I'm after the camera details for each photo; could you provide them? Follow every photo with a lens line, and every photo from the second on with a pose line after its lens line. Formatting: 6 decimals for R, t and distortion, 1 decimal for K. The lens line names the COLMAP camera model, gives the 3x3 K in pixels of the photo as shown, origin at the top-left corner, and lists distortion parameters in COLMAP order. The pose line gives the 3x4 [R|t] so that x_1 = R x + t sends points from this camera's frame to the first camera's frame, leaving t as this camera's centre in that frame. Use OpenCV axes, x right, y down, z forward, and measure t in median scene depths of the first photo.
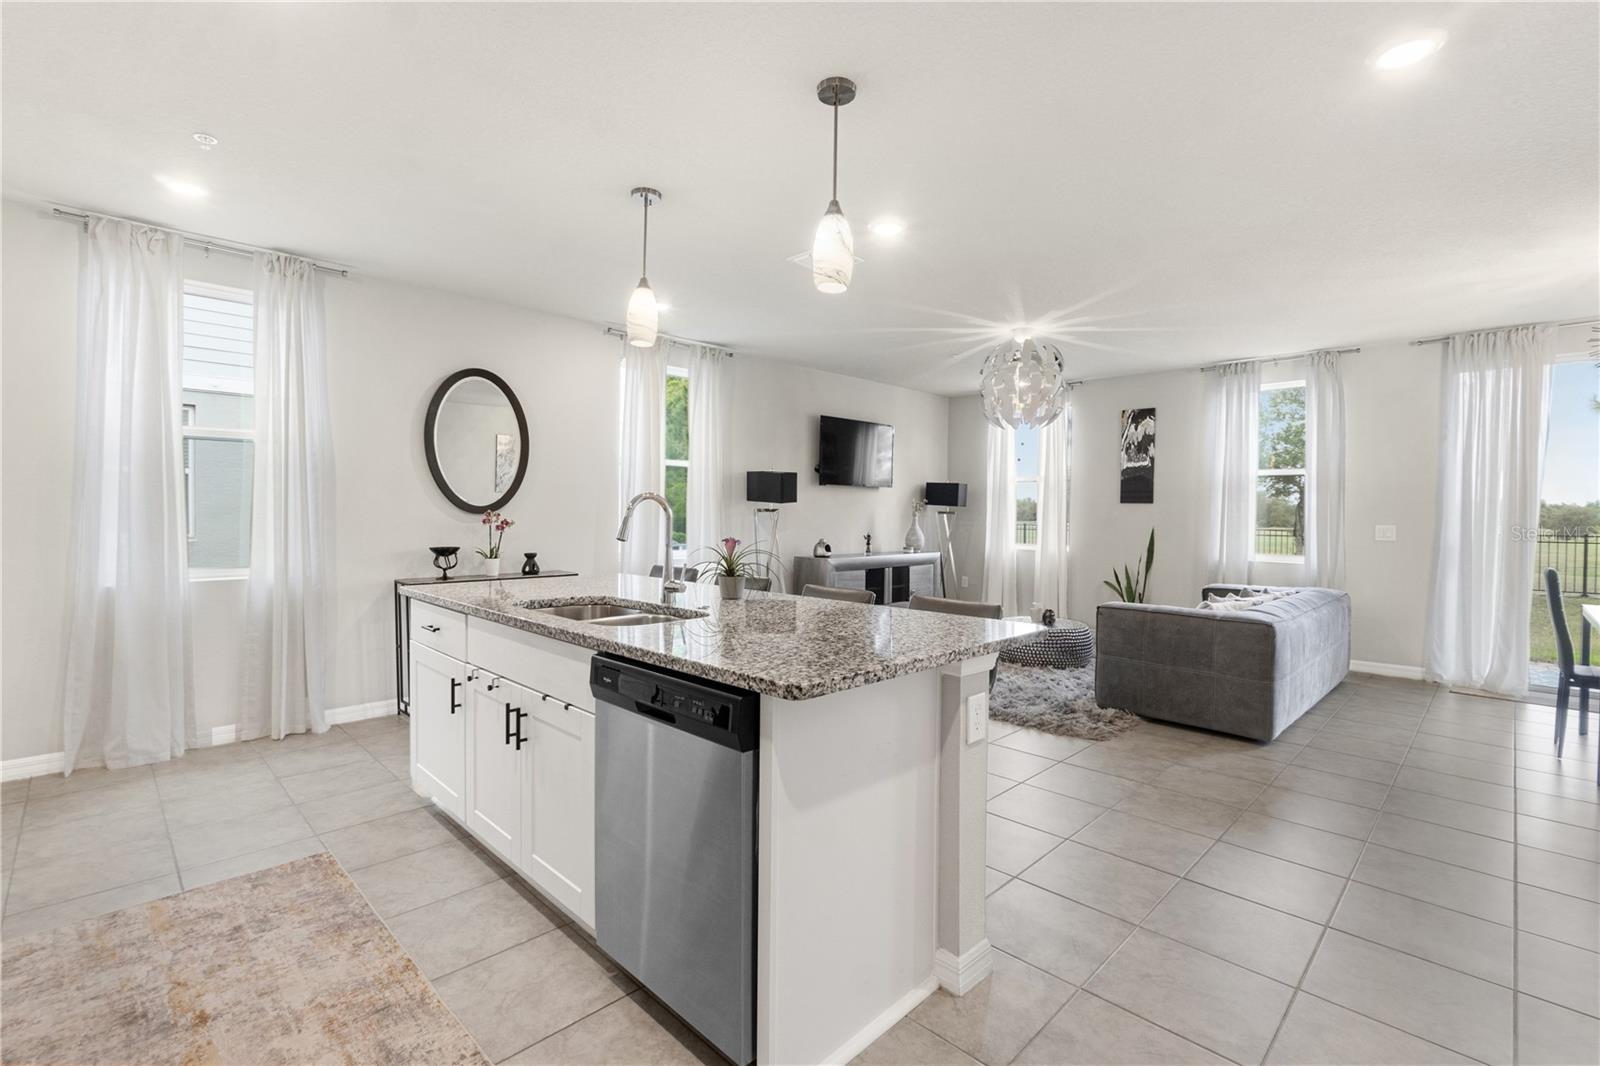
lens RADIAL K [[717.0, 0, 801.3], [0, 717.0, 530.7], [0, 0, 1]] dist [-0.004357, -0.000059]
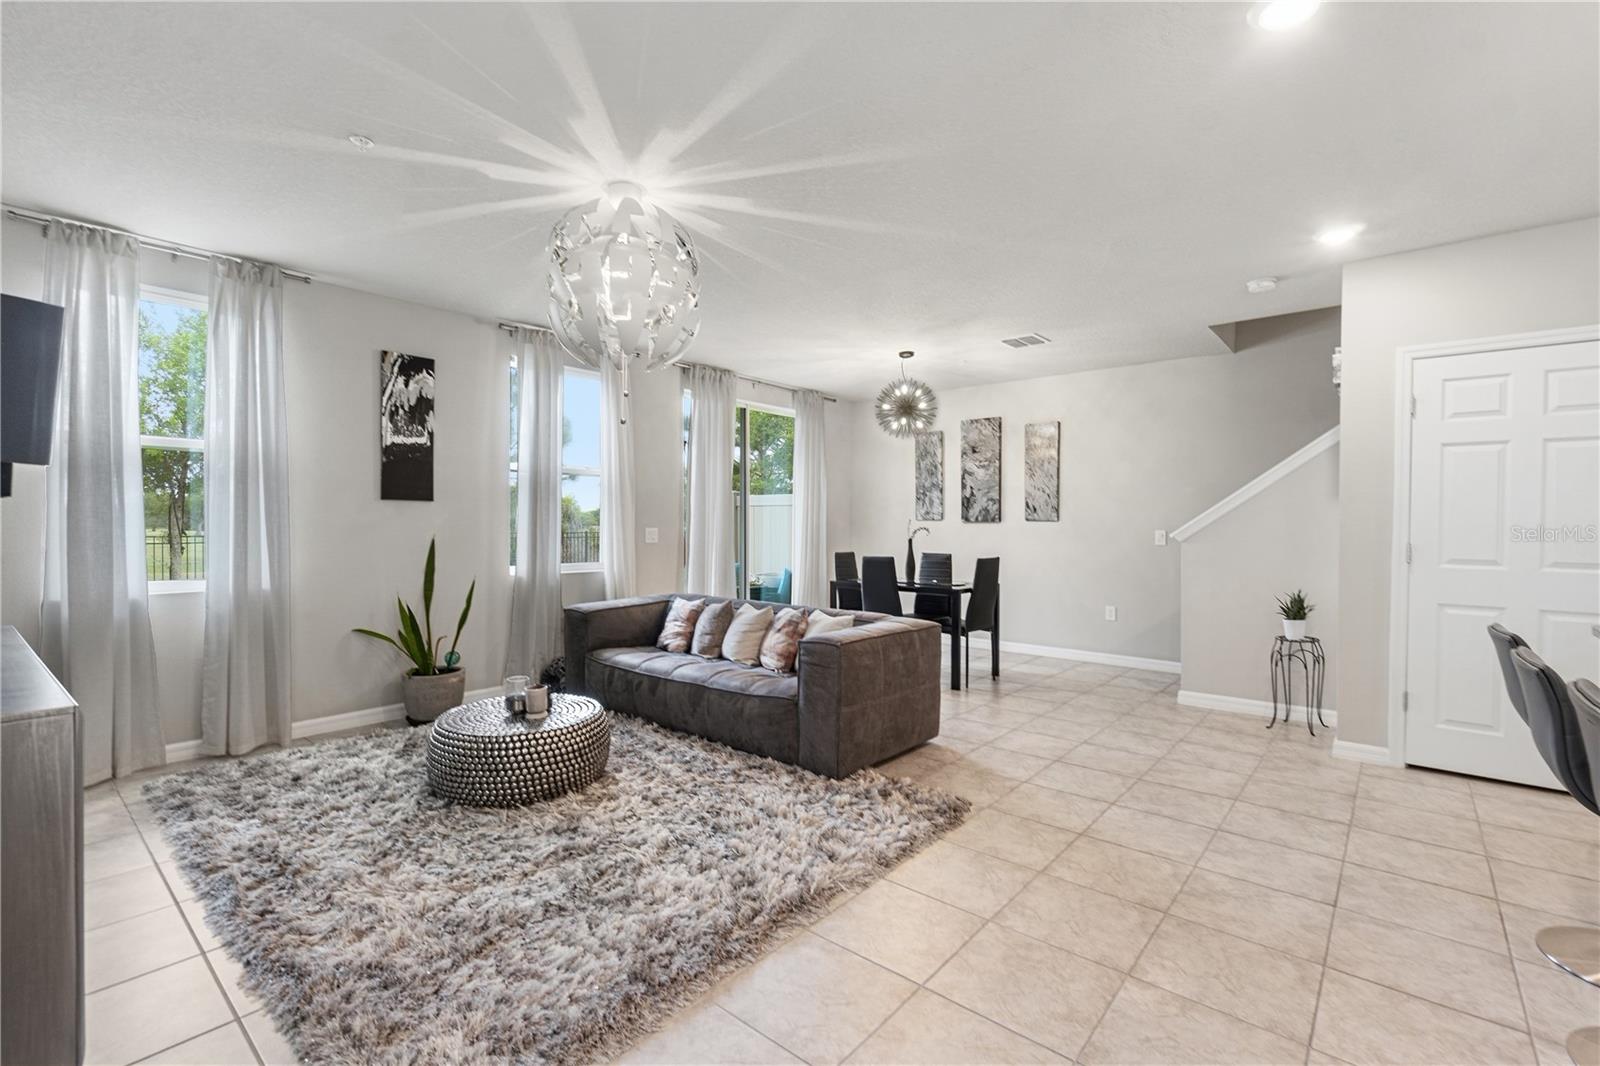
lens RADIAL K [[711.4, 0, 799.8], [0, 711.4, 527.0], [0, 0, 1]] dist [-0.002147, -0.000227]
pose [[-0.076046, -0.015727, 0.996980, -0.406648], [0.019982, 0.999651, 0.017294, -0.037675], [-0.996904, 0.021237, -0.075705, 1.431198]]
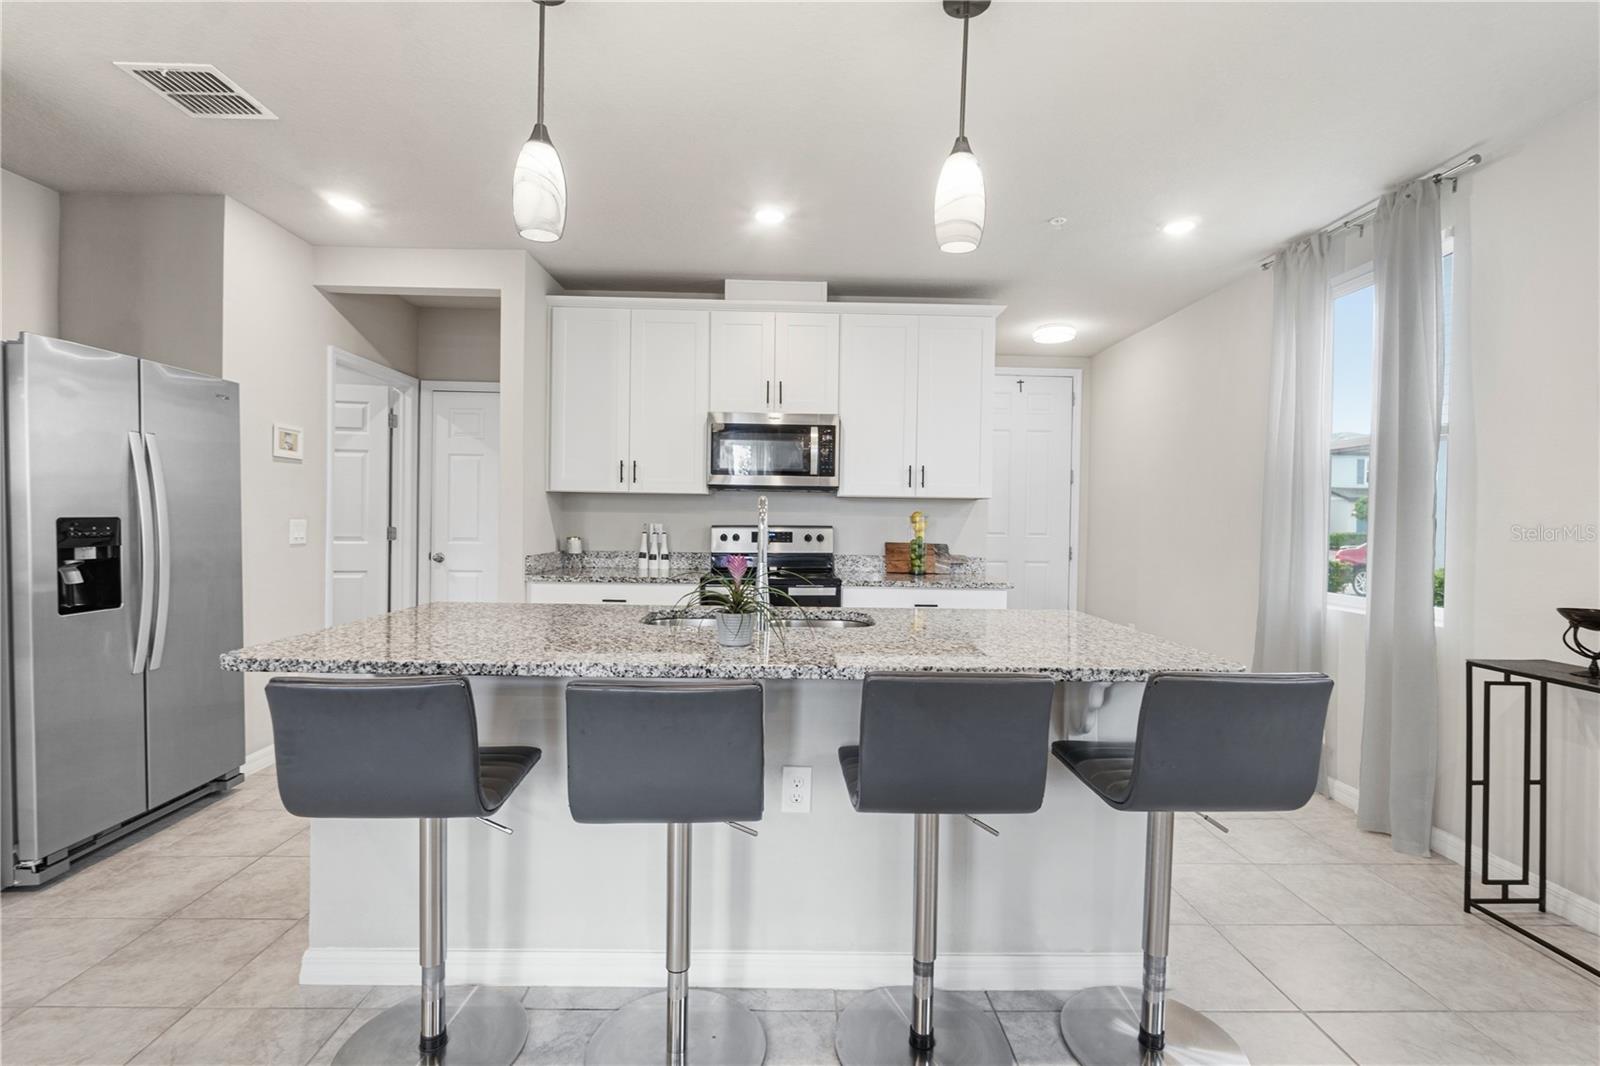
lens RADIAL K [[711.4, 0, 799.8], [0, 711.4, 527.0], [0, 0, 1]] dist [-0.002147, -0.000227]
pose [[-0.693610, -0.009197, -0.720292, 0.268084], [-0.040272, 0.998850, 0.026026, -0.029784], [0.719224, 0.047060, -0.693183, 1.201175]]
